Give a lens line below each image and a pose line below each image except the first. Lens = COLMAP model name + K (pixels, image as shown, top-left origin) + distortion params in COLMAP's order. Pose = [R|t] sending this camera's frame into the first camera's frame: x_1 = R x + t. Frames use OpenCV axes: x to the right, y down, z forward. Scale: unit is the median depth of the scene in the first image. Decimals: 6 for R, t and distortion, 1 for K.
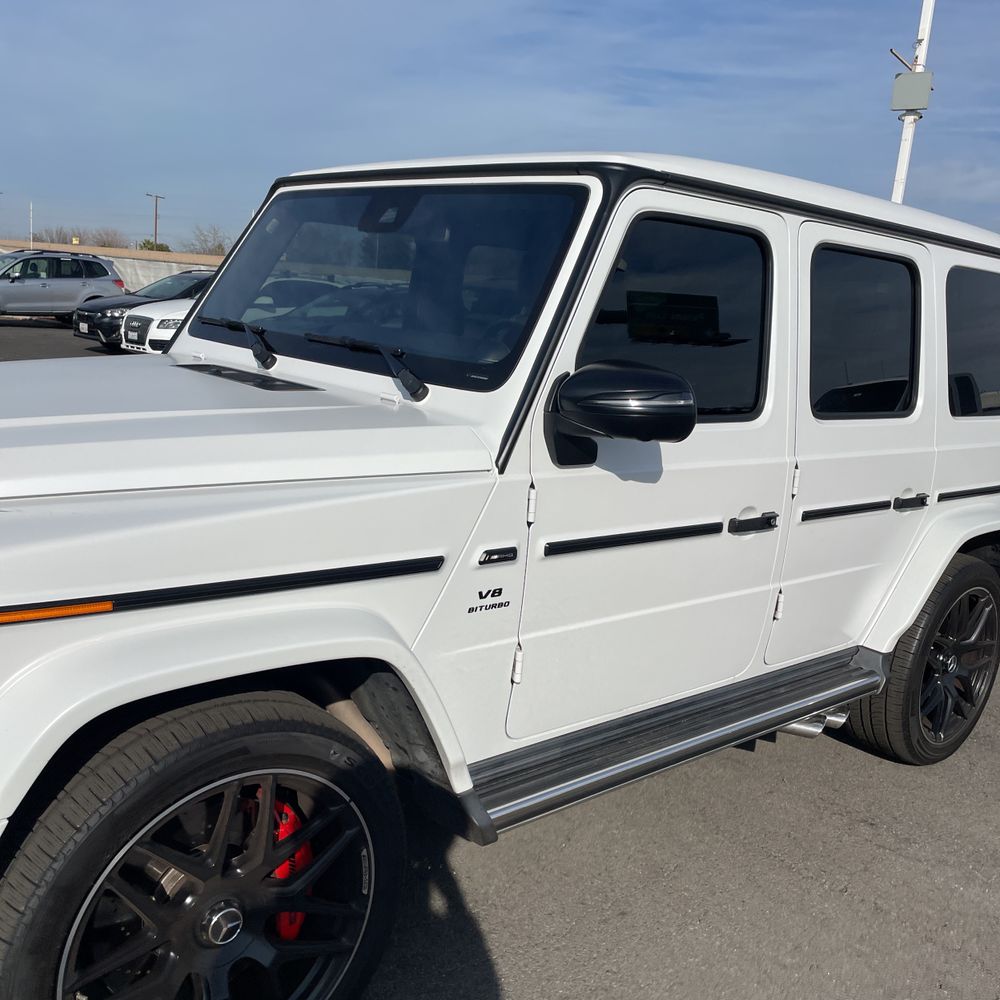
lens RADIAL K [[1017.5, 0, 492.1], [0, 1017.5, 510.0], [0, 0, 1]] dist [0.058857, -0.045491]
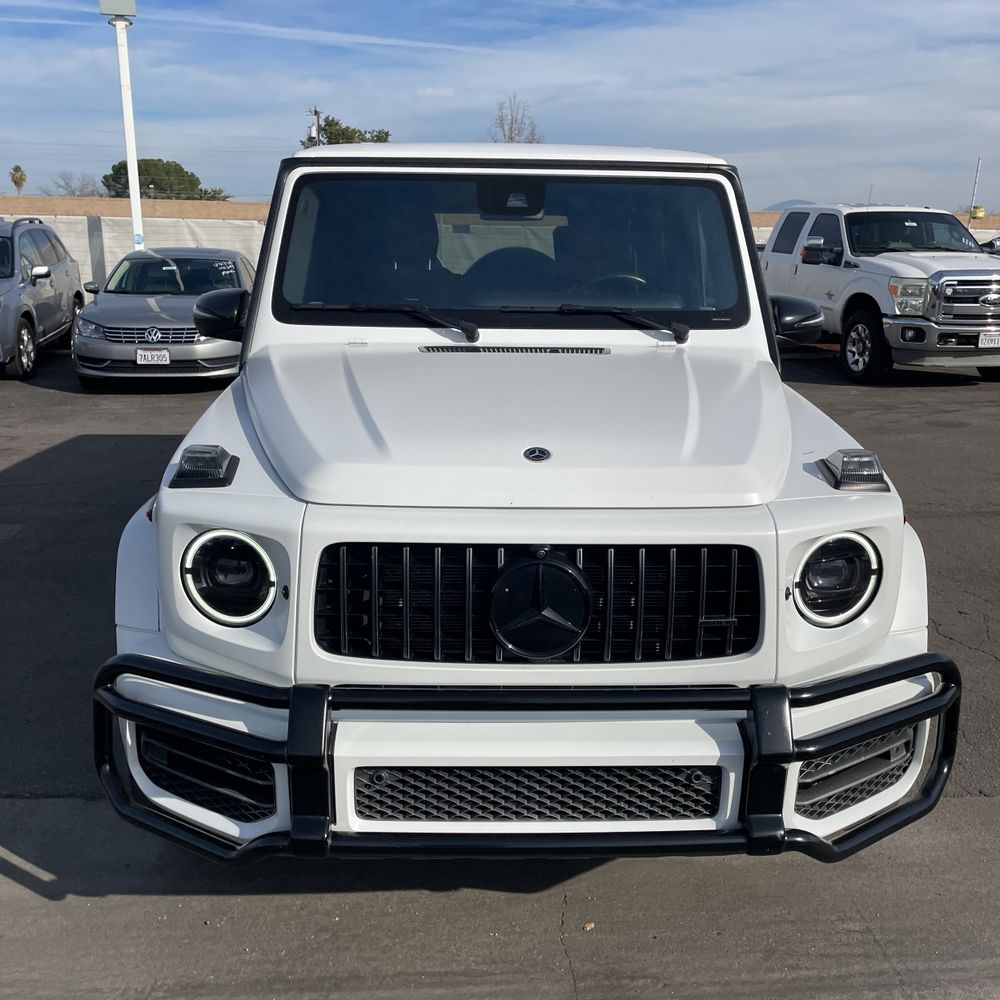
lens RADIAL K [[1033.4, 0, 480.3], [0, 1033.4, 502.0], [0, 0, 1]] dist [0.050493, -0.042069]
pose [[0.648671, -0.263786, 0.713893, -1.106653], [0.196329, 0.964263, 0.177907, -0.171646], [-0.735310, 0.024754, 0.677279, 0.212567]]
